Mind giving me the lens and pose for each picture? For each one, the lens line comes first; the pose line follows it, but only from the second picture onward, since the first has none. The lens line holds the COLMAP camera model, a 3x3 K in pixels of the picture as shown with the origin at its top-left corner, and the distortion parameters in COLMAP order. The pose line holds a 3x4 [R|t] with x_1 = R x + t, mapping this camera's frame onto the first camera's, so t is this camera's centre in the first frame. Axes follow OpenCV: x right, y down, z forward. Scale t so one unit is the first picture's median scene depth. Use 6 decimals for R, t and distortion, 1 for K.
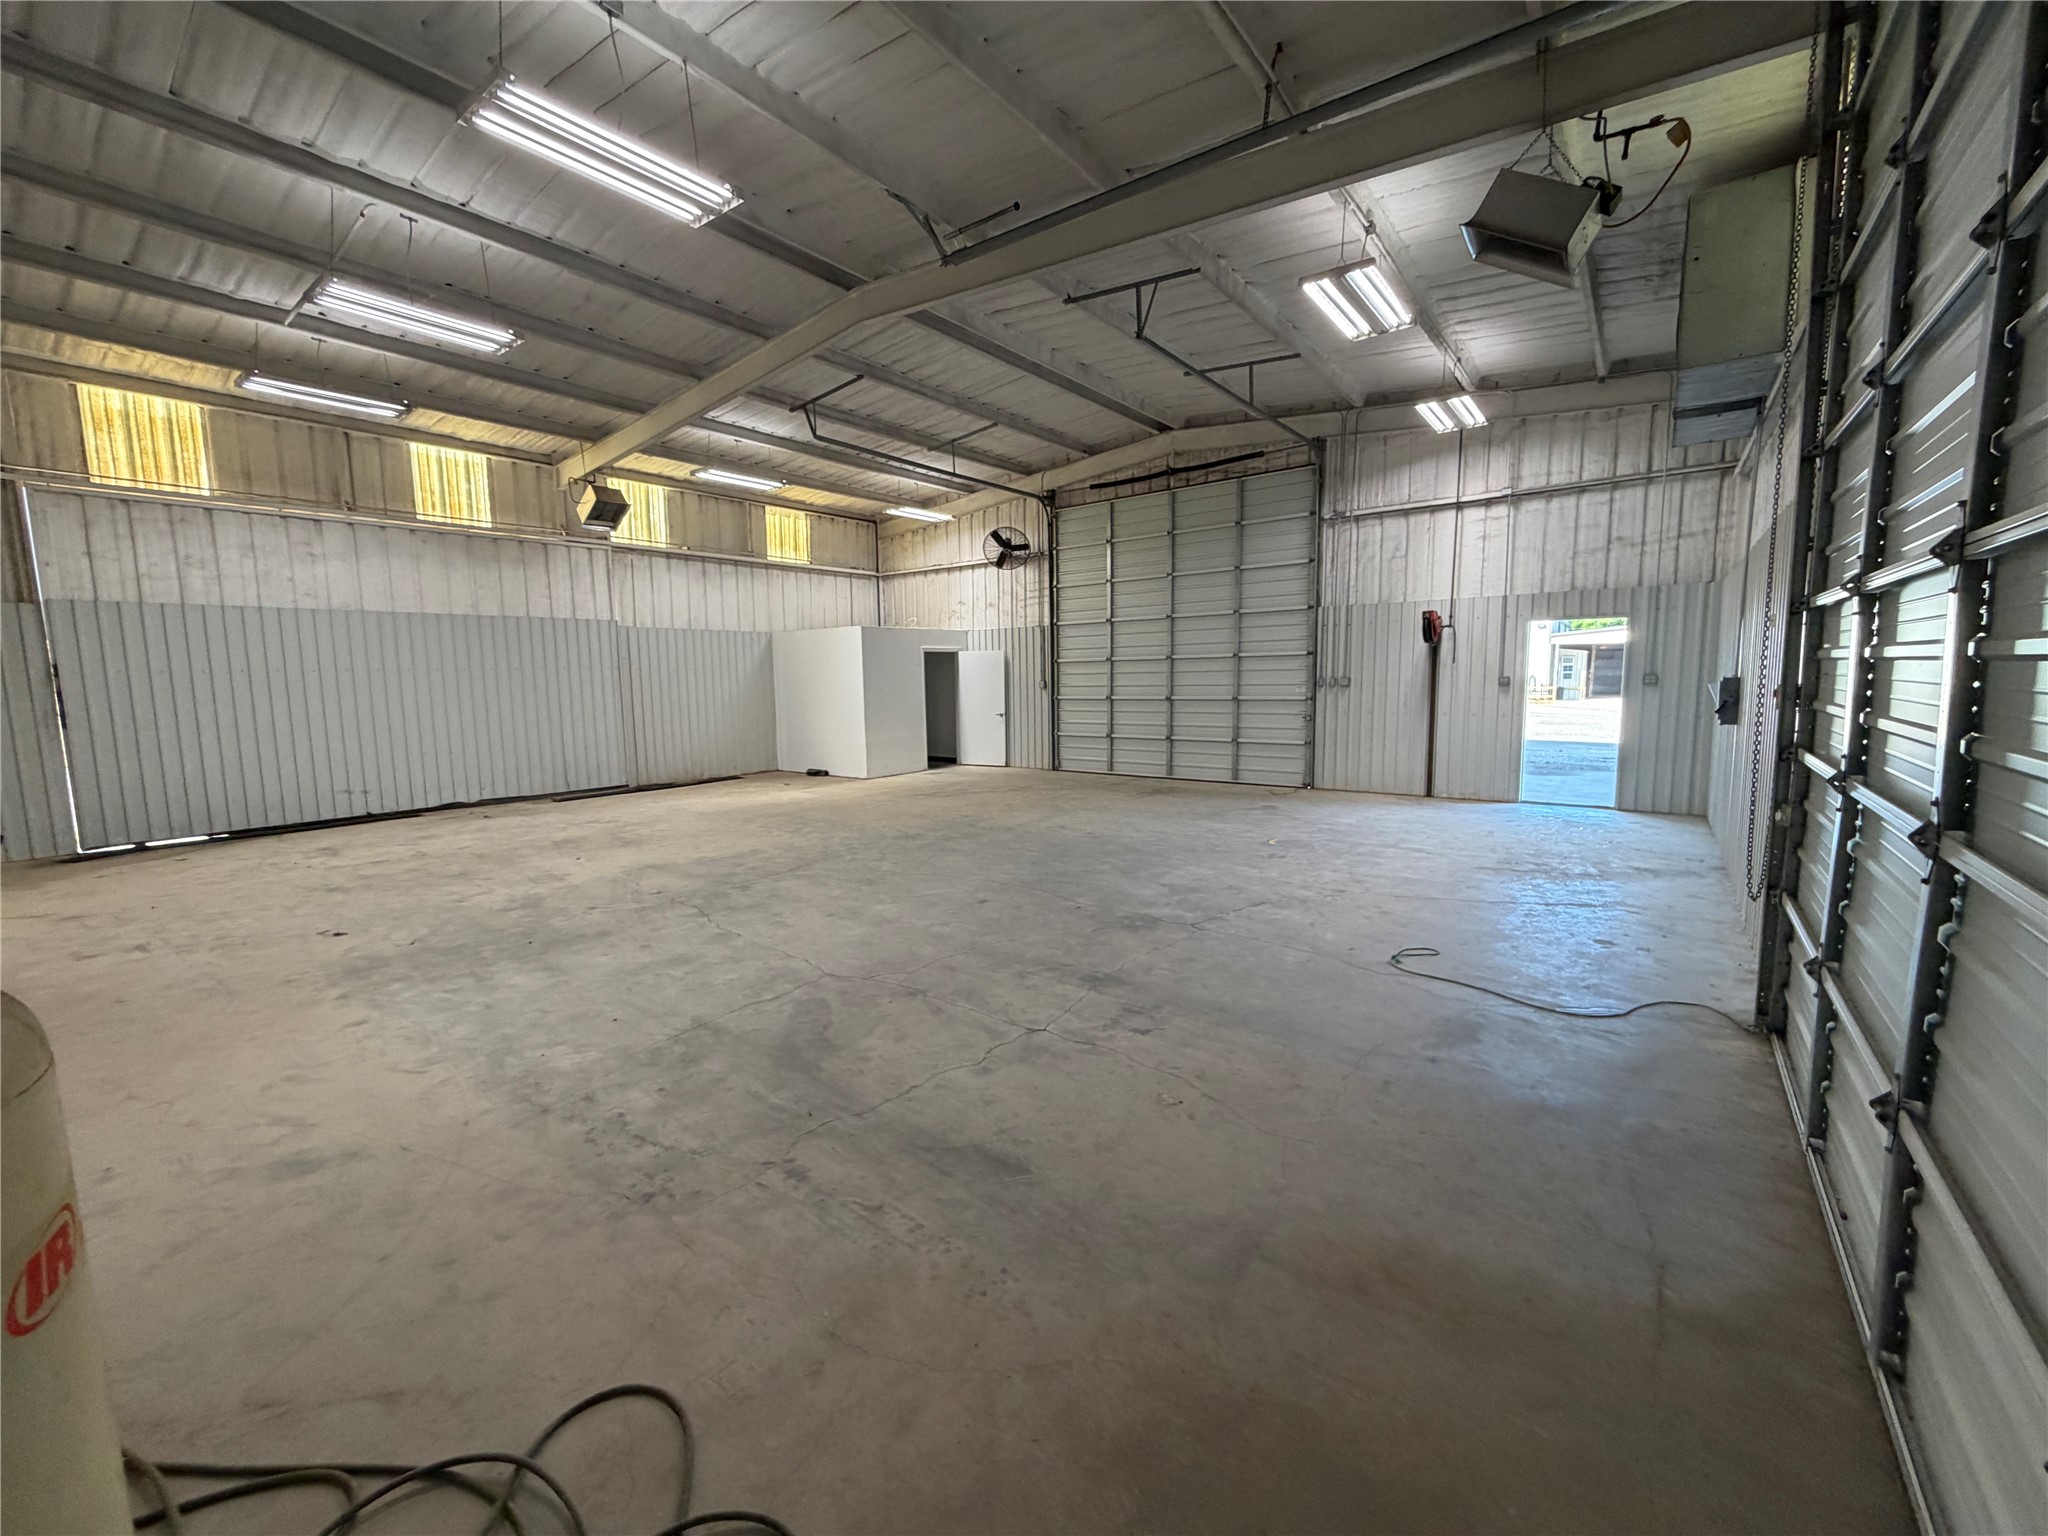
lens RADIAL K [[820.7, 0, 1020.4], [0, 820.7, 774.6], [0, 0, 1]] dist [0.000100, -0.000065]
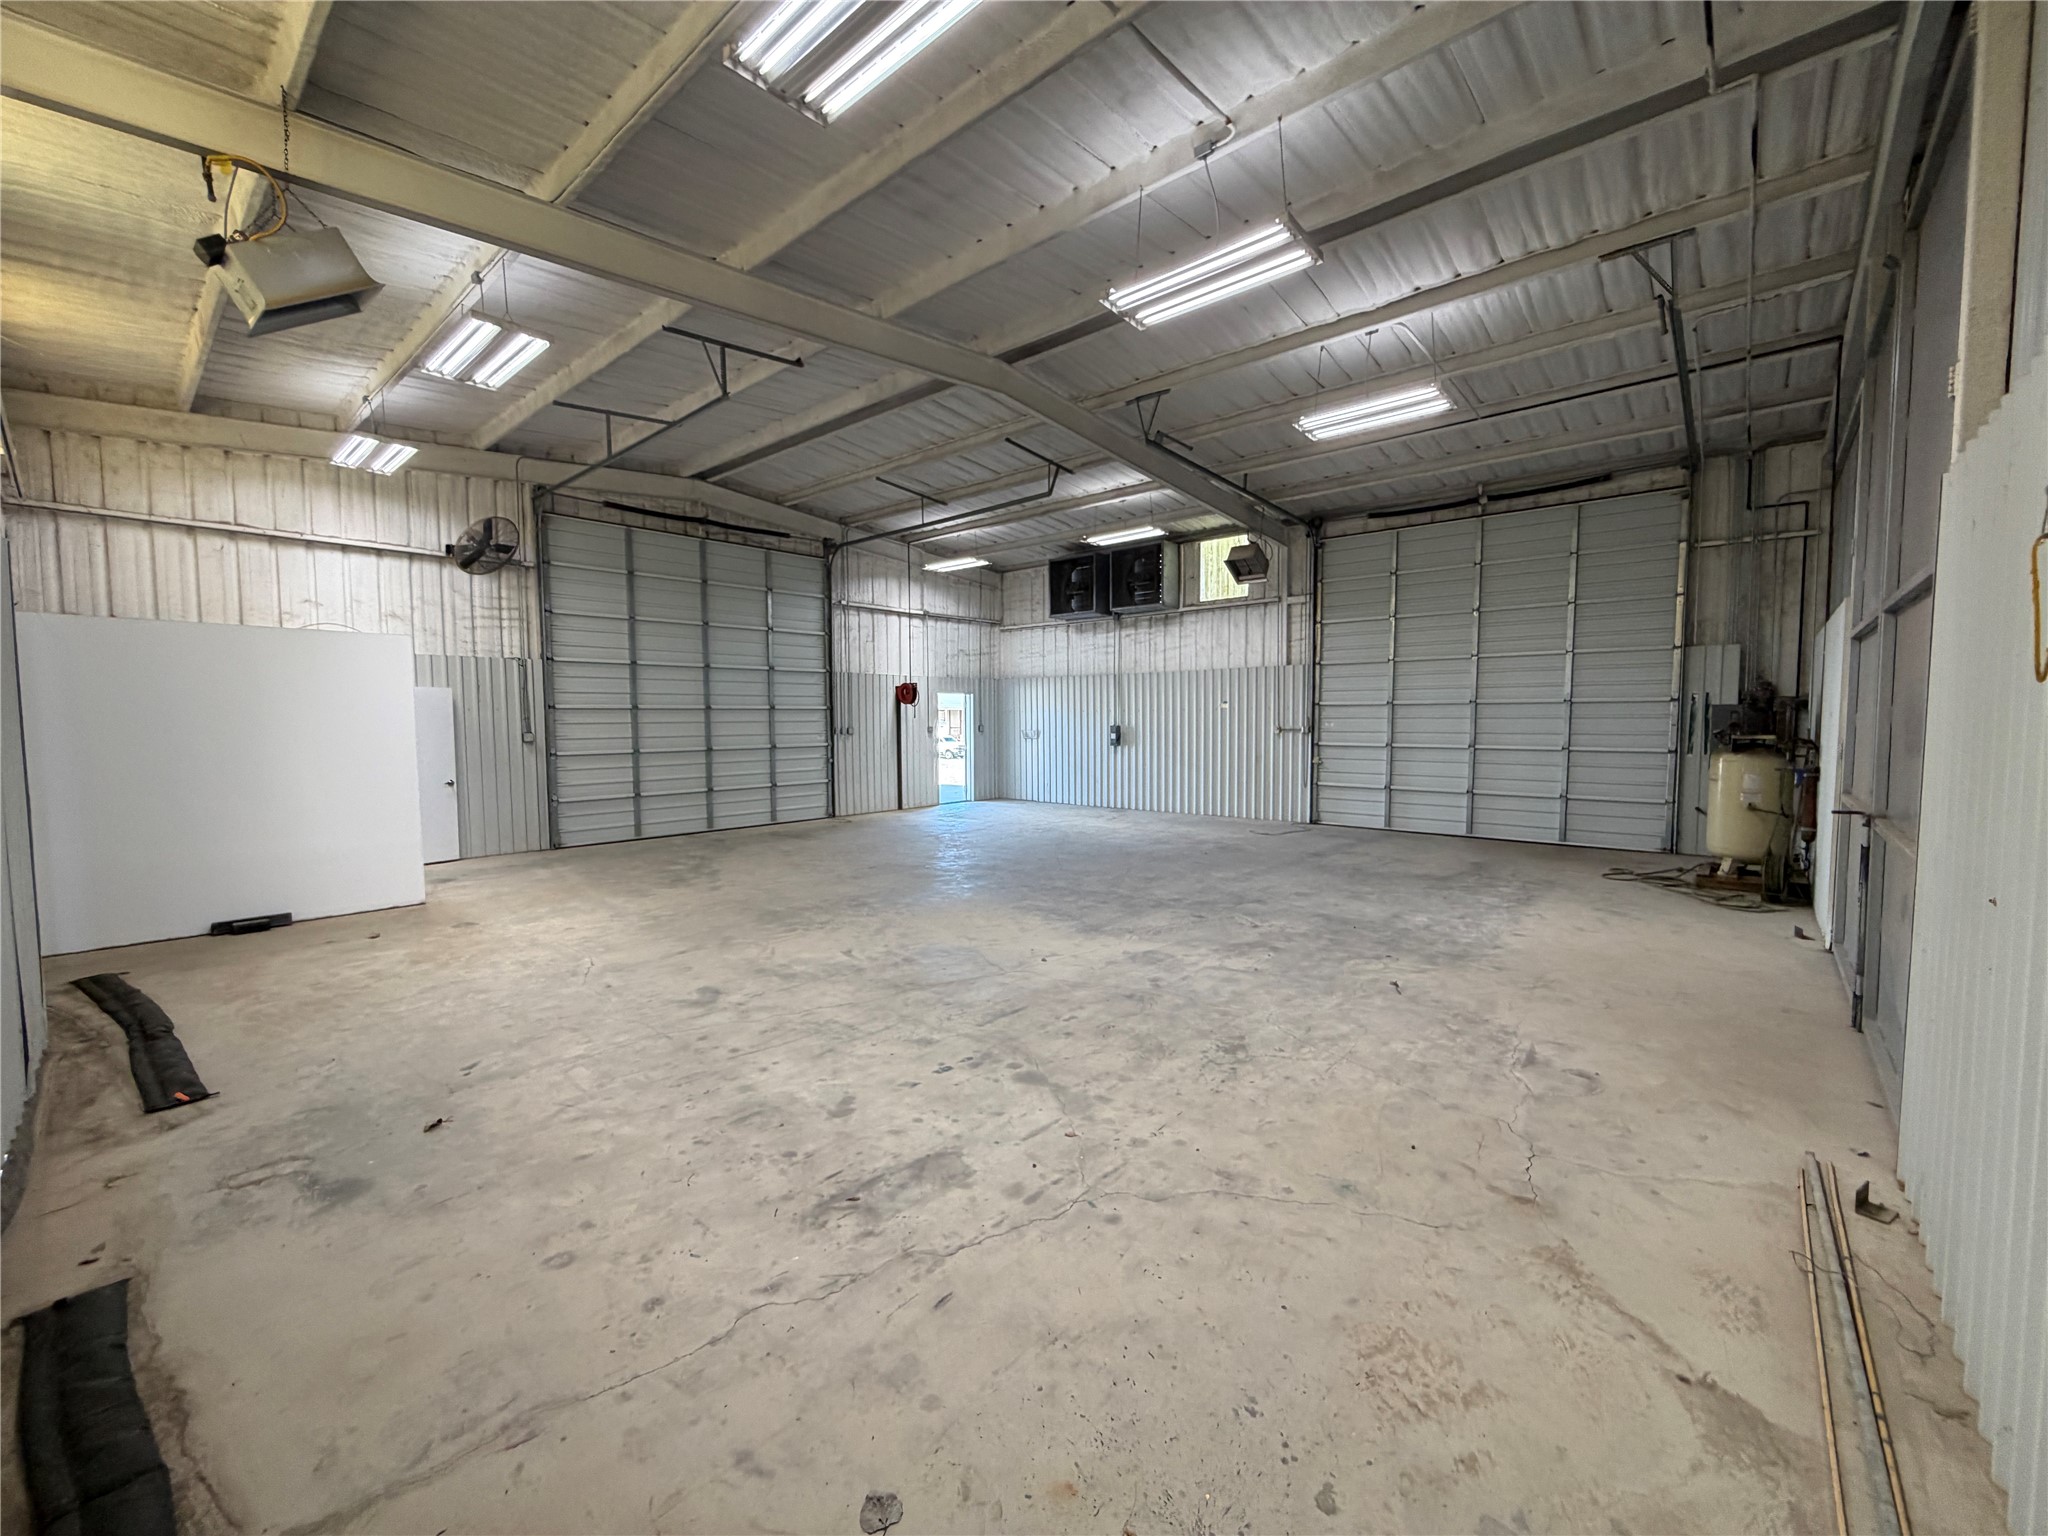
lens RADIAL K [[820.7, 0, 1022.7], [0, 820.7, 760.4], [0, 0, 1]] dist [0.000100, -0.000065]
pose [[0.054499, -0.034171, 0.997929, -0.839385], [0.125974, 0.991664, 0.027077, -0.064516], [-0.990535, 0.124237, 0.058349, 0.630276]]
